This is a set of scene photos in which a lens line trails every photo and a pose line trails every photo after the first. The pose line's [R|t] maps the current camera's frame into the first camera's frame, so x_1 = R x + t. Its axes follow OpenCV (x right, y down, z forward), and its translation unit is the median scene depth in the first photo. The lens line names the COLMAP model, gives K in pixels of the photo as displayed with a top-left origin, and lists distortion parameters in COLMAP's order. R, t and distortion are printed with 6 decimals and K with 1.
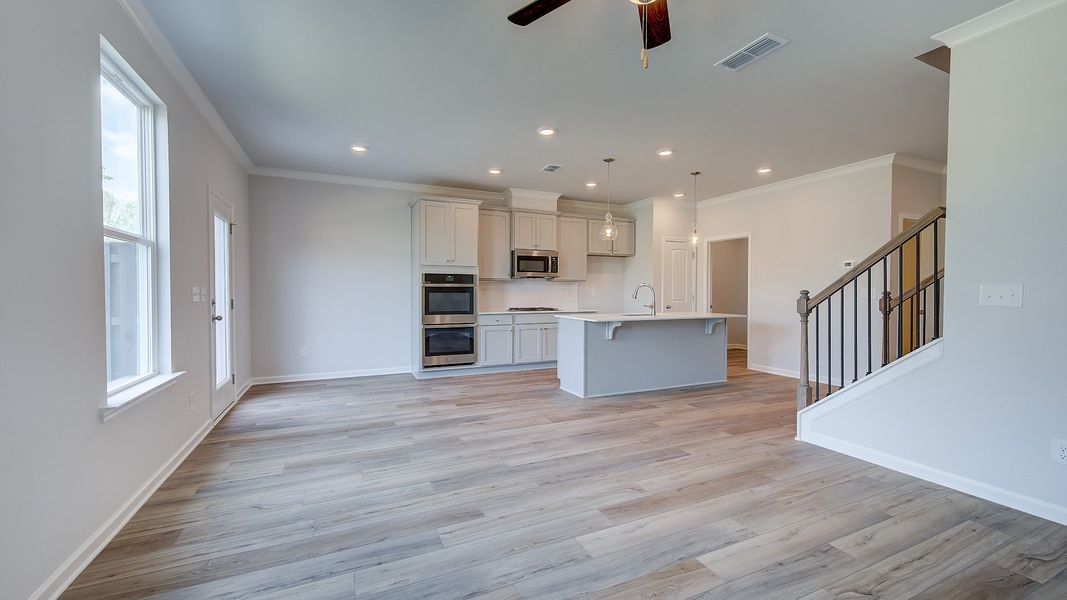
lens RADIAL K [[427.4, 0, 537.5], [0, 427.4, 297.3], [0, 0, 1]] dist [0.001465, 0.000032]
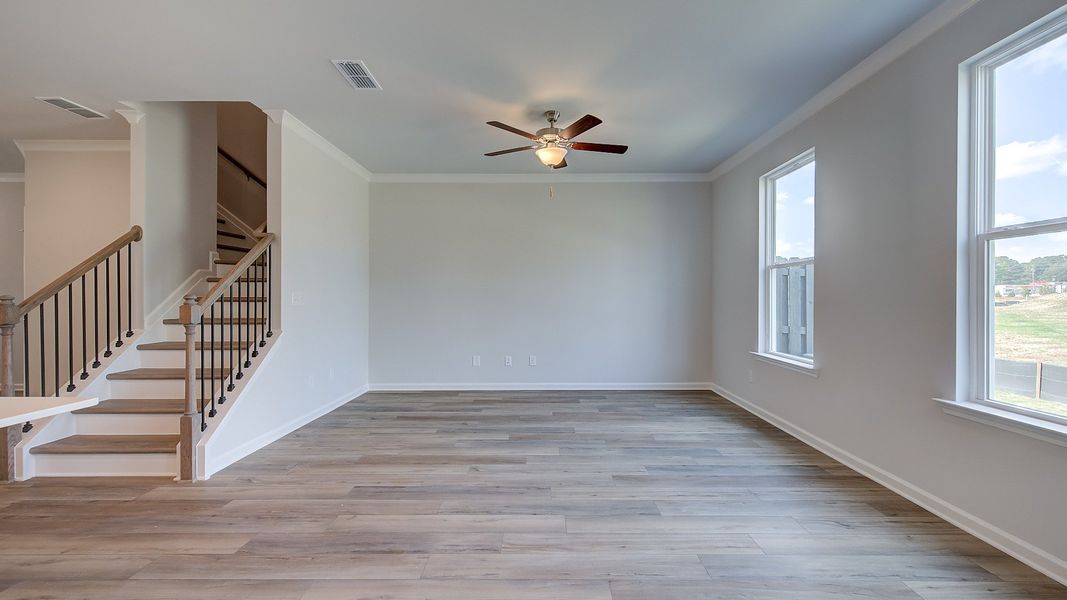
lens RADIAL K [[434.0, 0, 542.2], [0, 434.0, 300.9], [0, 0, 1]] dist [0.002132, 0.000021]
pose [[-0.906744, -0.005055, 0.421651, -0.199148], [0.004066, 0.999777, 0.020731, -0.011571], [-0.421661, 0.020512, -0.906521, 0.939190]]
